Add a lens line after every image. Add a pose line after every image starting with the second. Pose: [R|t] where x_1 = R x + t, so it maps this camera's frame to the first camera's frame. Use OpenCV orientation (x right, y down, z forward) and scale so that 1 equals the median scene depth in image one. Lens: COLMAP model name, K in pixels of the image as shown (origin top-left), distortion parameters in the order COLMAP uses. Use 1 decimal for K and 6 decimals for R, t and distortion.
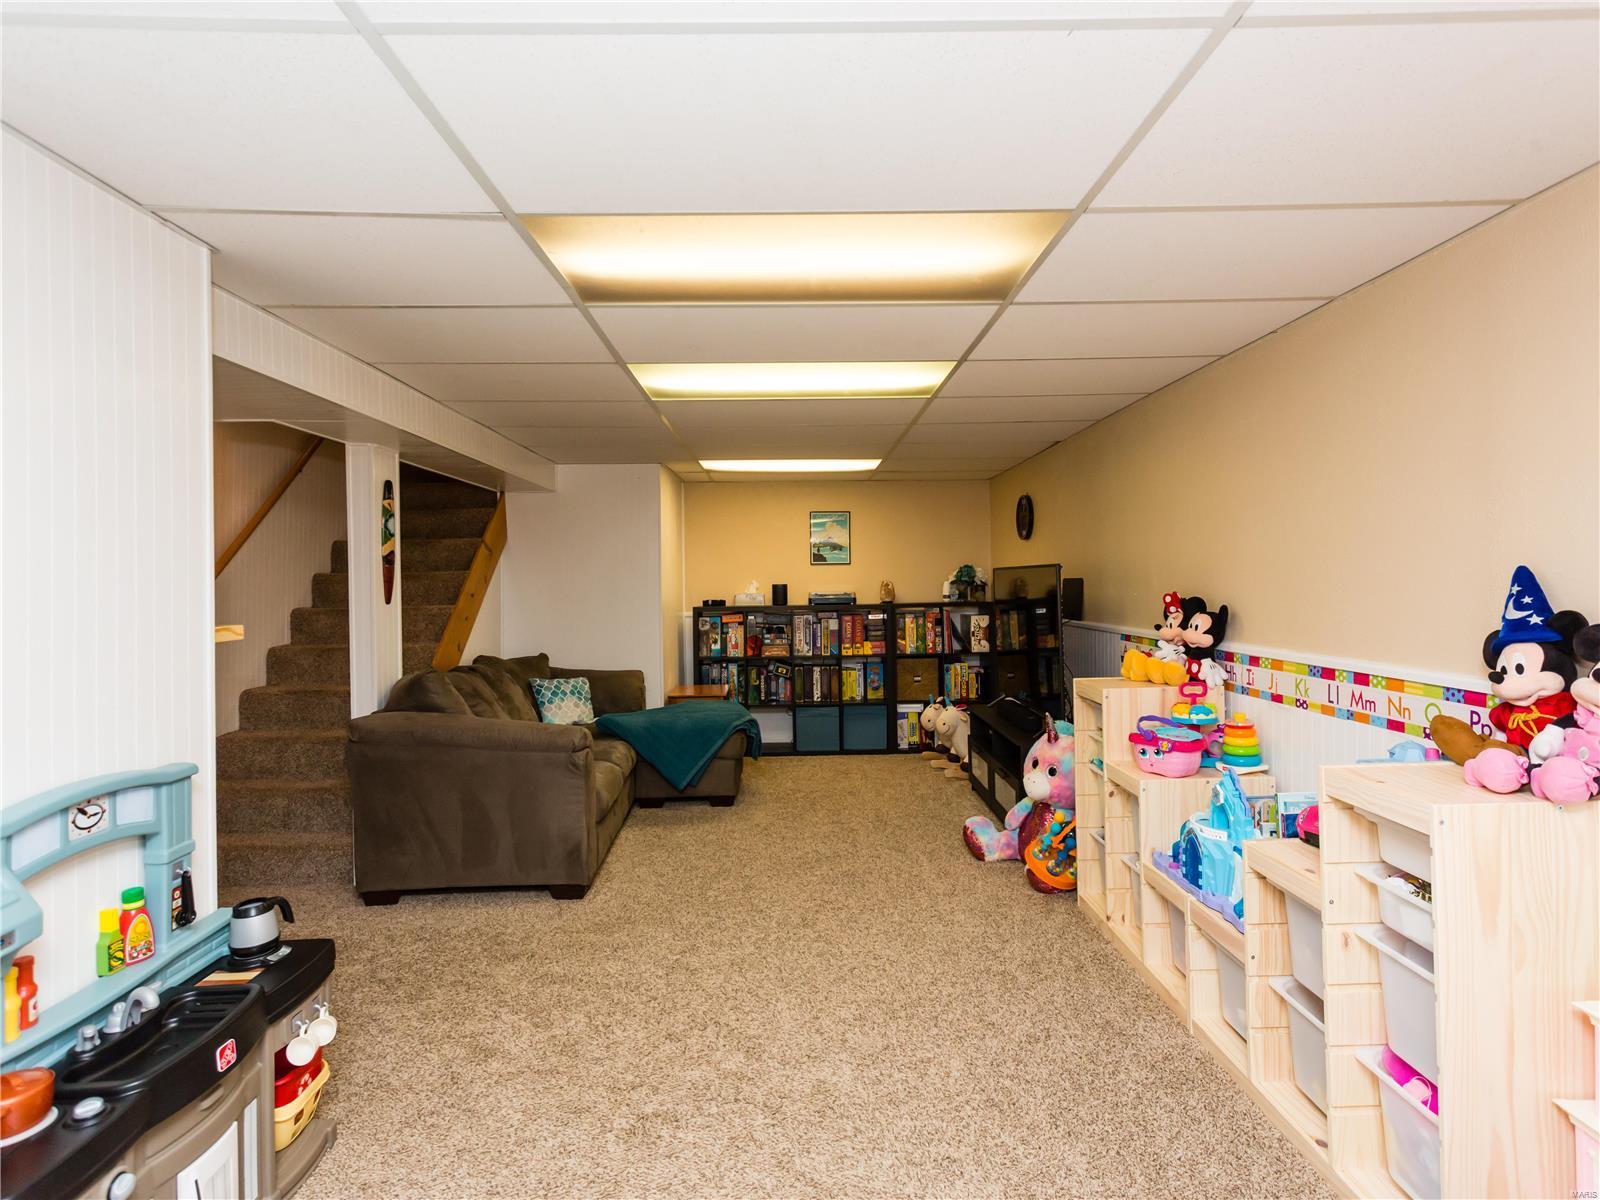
lens RADIAL K [[847.4, 0, 794.8], [0, 847.4, 593.2], [0, 0, 1]] dist [0.002844, 0.005454]
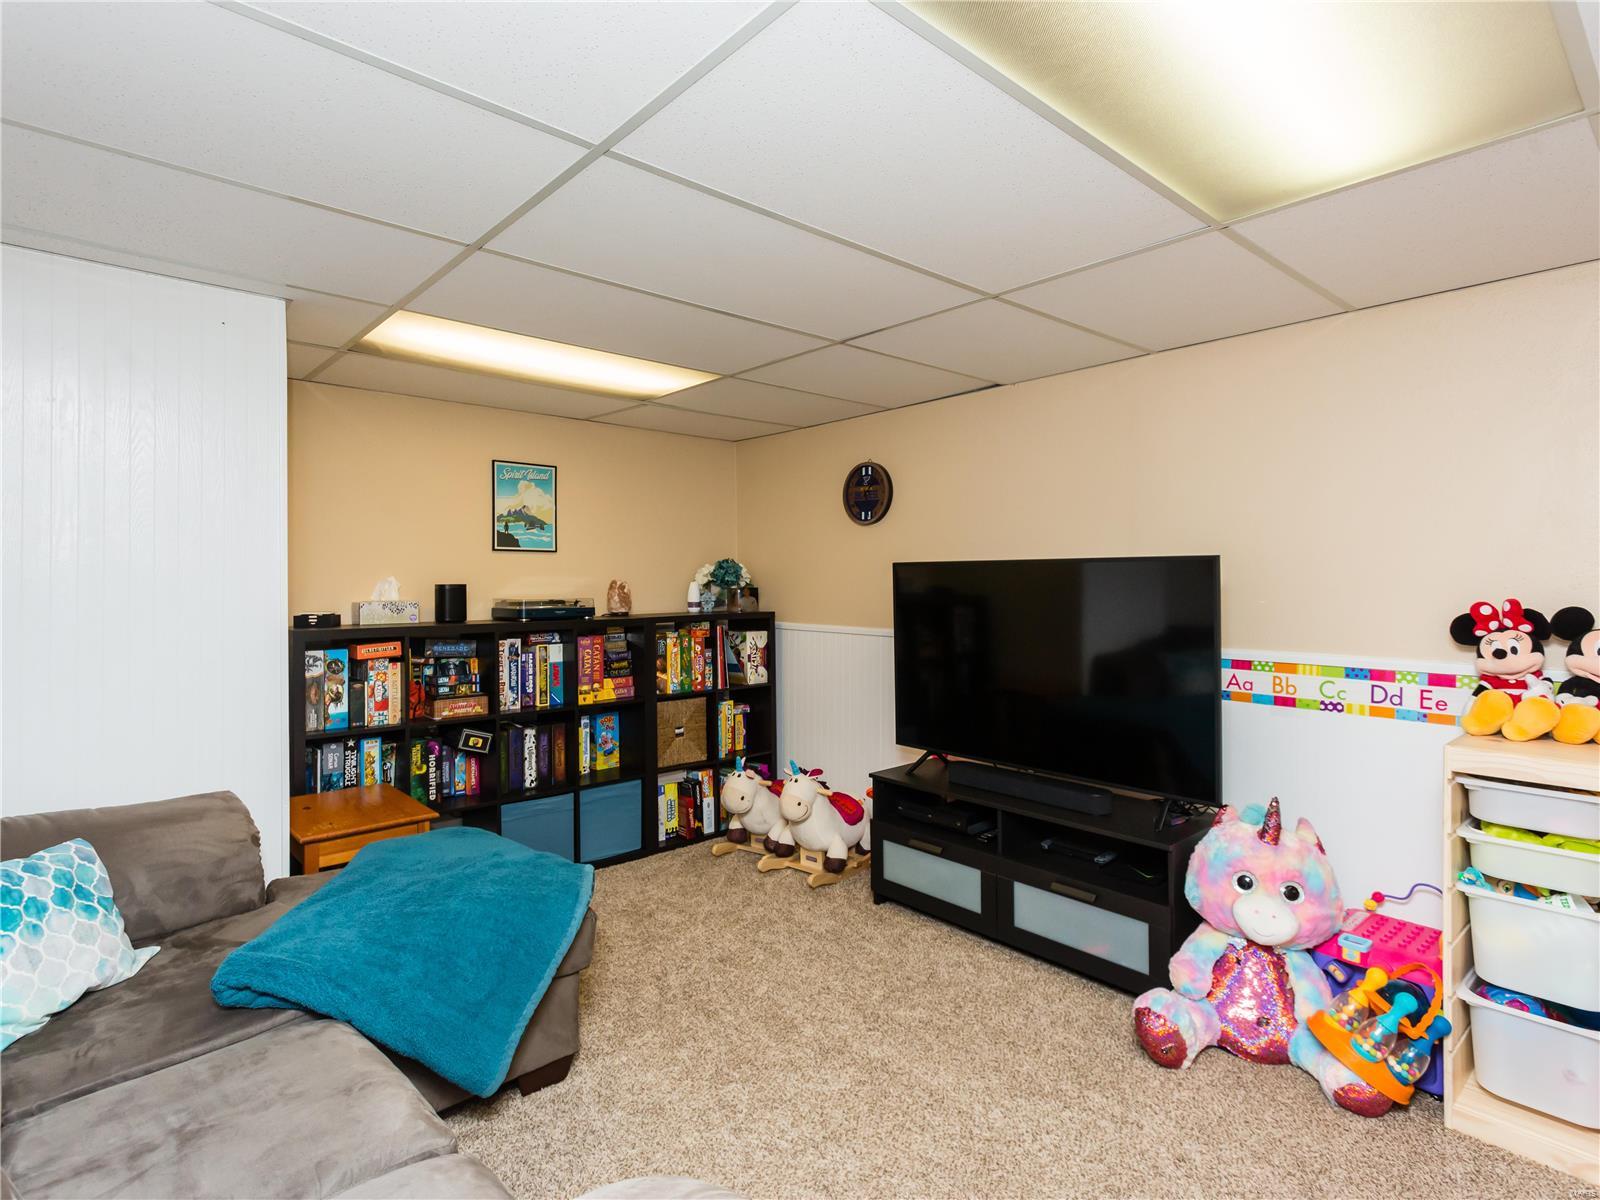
lens RADIAL K [[847.4, 0, 804.8], [0, 847.4, 595.2], [0, 0, 1]] dist [0.002844, 0.005454]
pose [[0.756439, 0.001569, 0.654062, -0.210414], [0.000147, 0.999997, -0.002569, -0.001933], [-0.654064, 0.002040, 0.756436, 0.443591]]
